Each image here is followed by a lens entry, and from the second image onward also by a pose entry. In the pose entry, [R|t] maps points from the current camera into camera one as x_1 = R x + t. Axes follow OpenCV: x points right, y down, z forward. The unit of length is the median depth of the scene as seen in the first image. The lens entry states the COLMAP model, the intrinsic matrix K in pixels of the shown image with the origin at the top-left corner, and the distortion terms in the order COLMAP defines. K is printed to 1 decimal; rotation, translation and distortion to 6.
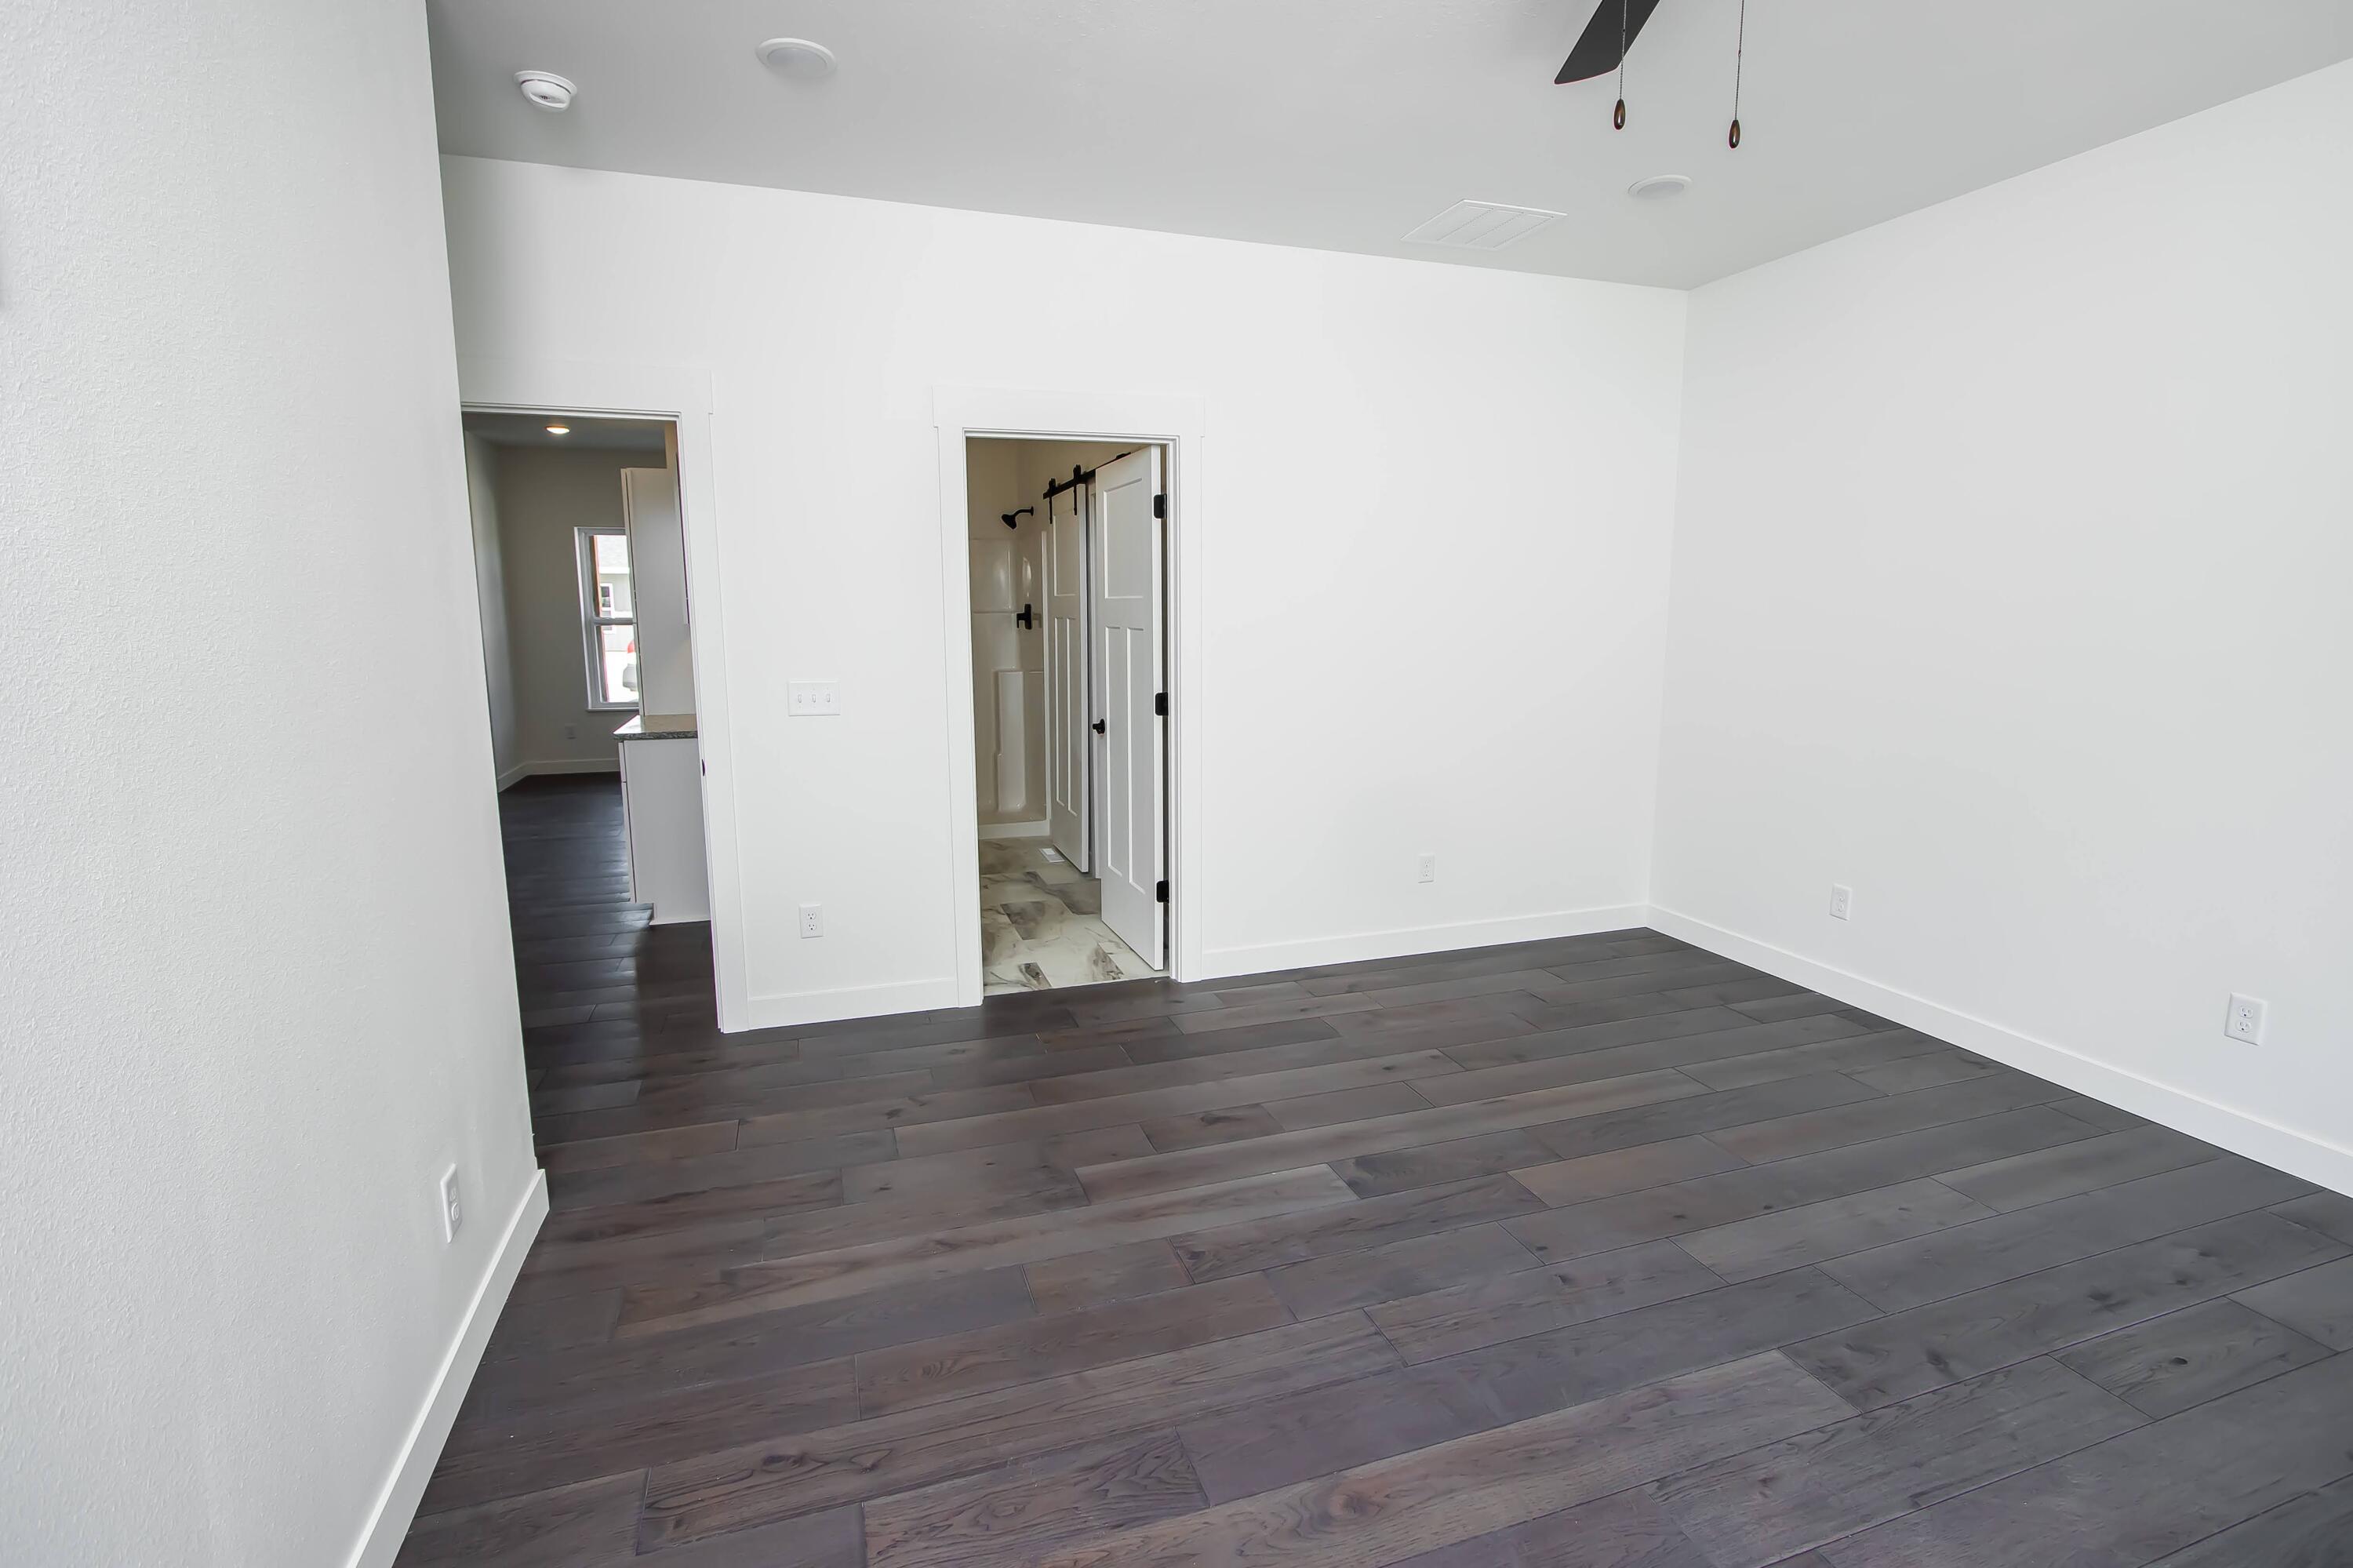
lens RADIAL K [[1081.3, 0, 1167.4], [0, 1081.3, 784.8], [0, 0, 1]] dist [-0.023772, 0.003489]
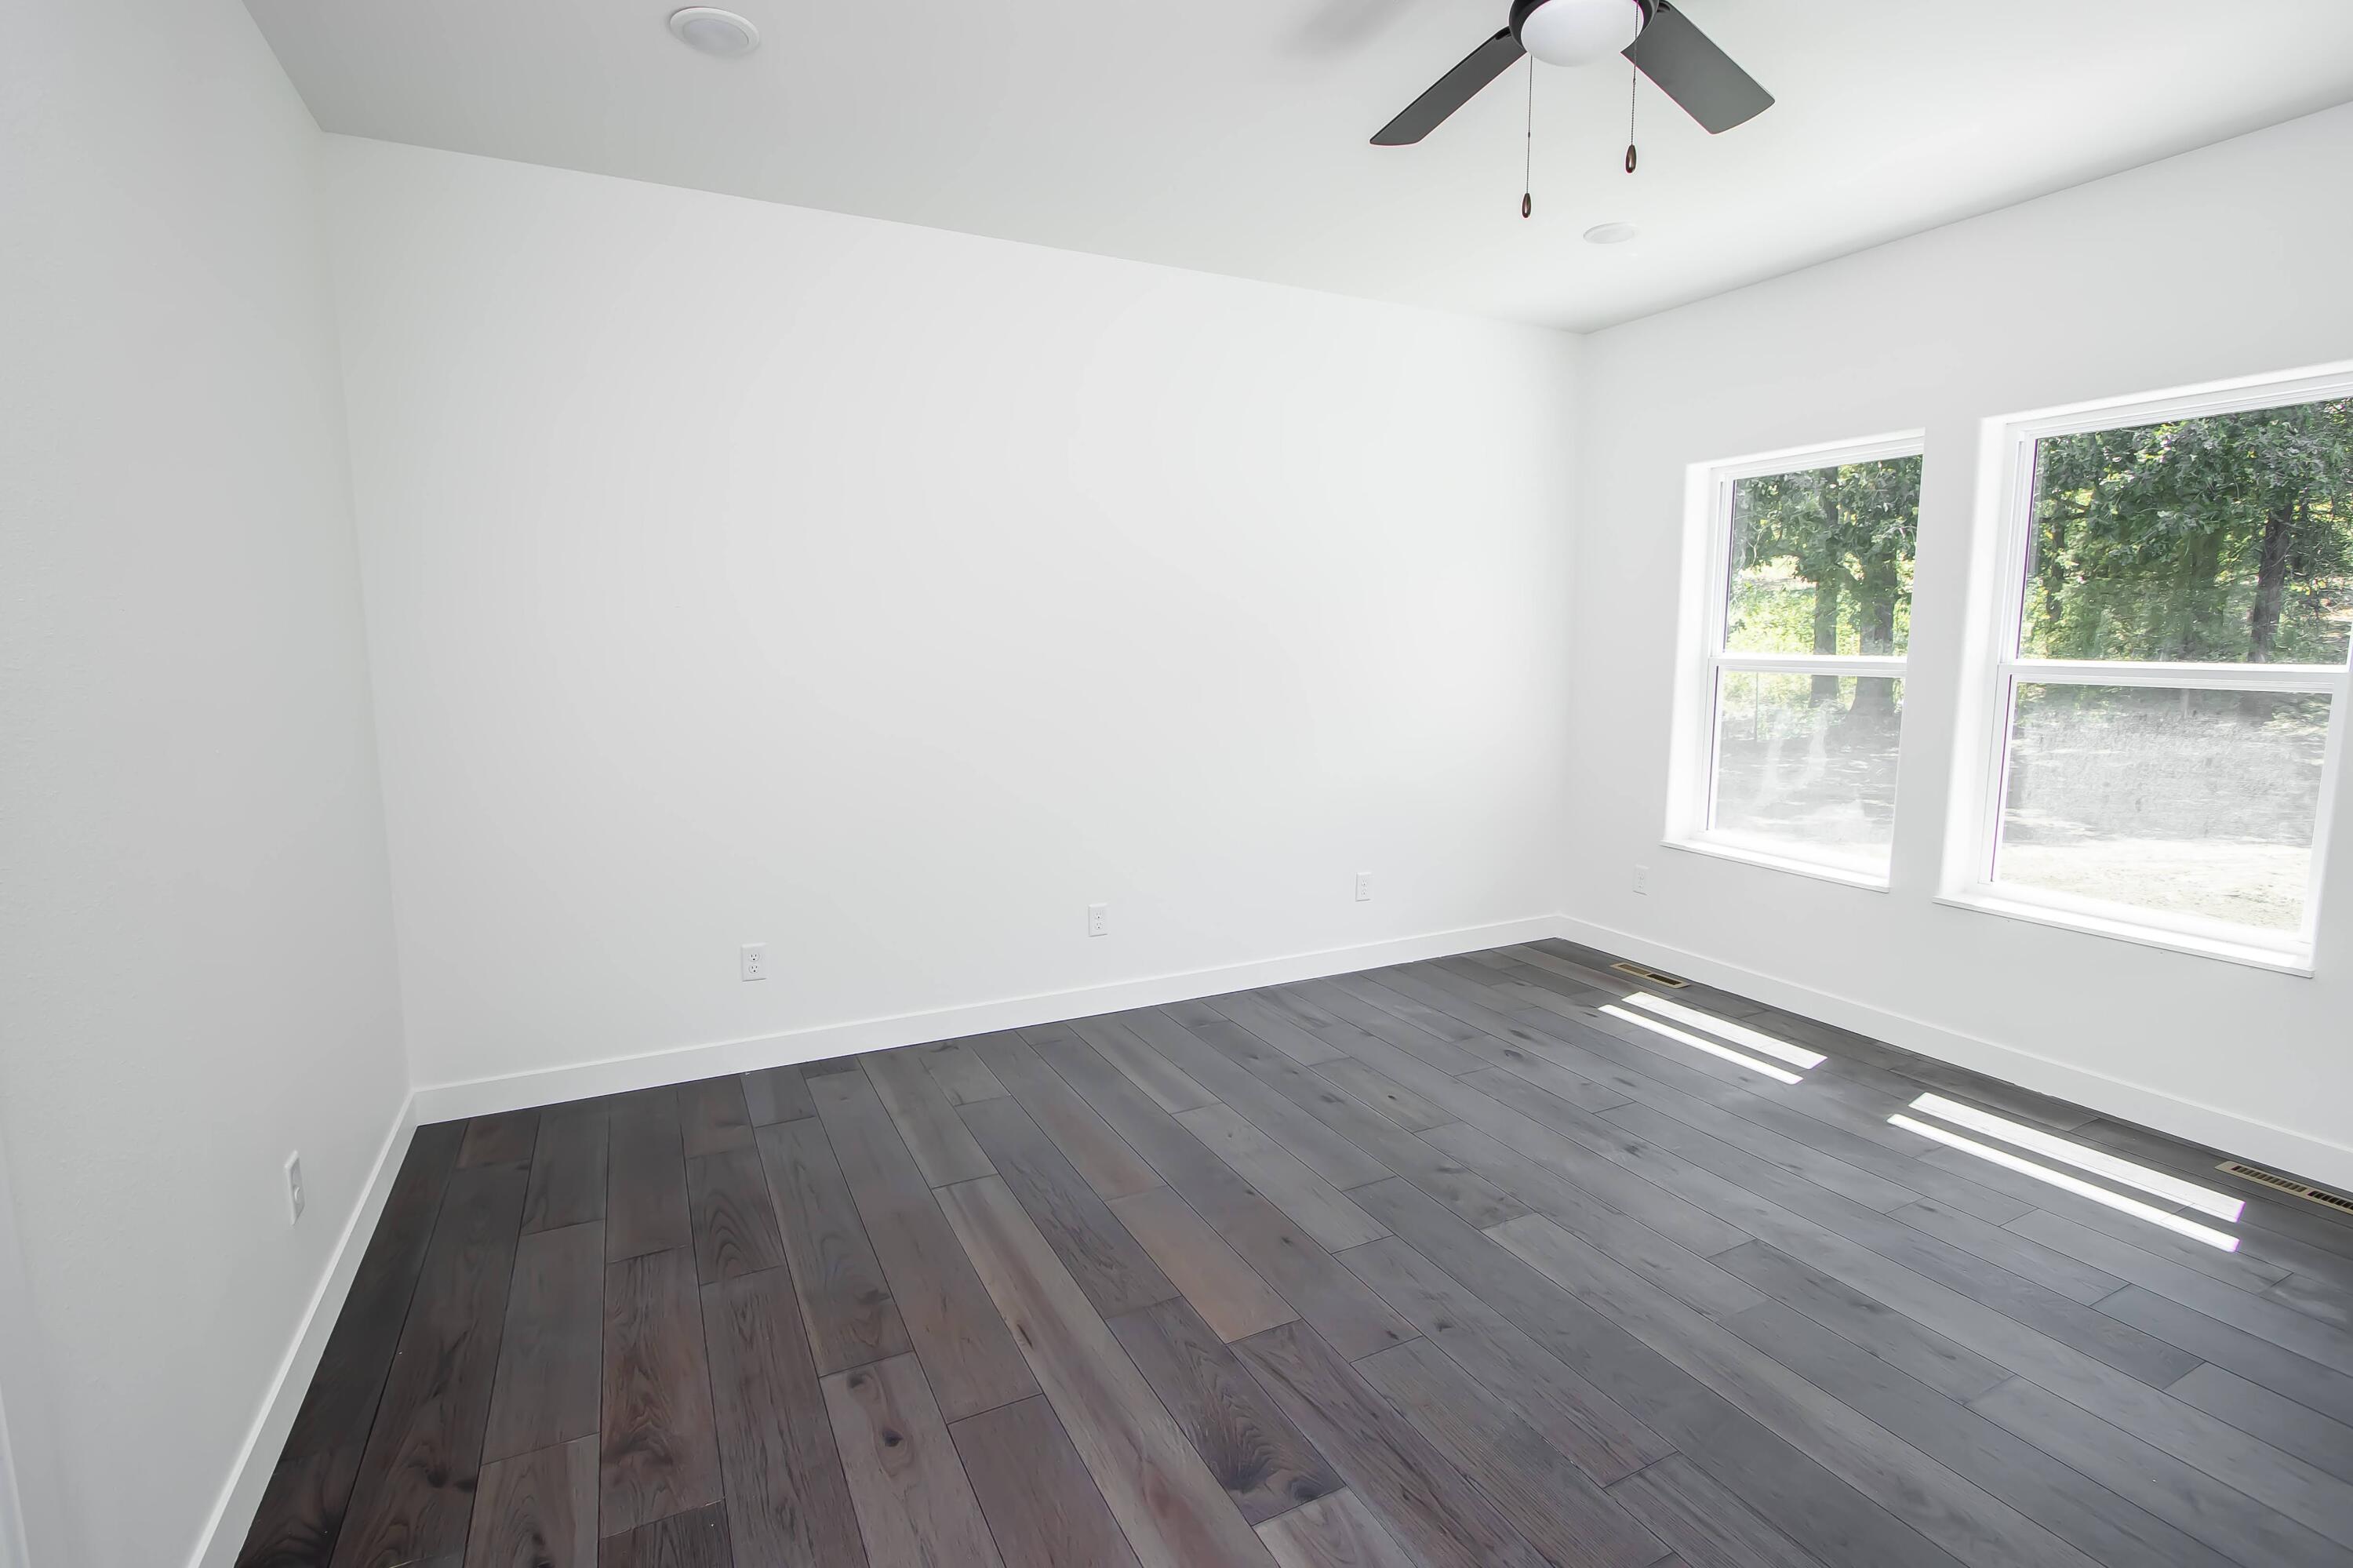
lens RADIAL K [[1081.3, 0, 1167.6], [0, 1081.3, 782.2], [0, 0, 1]] dist [-0.023772, 0.003489]
pose [[-0.141954, -0.130934, 0.981176, -0.386973], [0.162285, 0.974723, 0.153552, -0.163603], [-0.976480, 0.181028, -0.117117, 1.039535]]
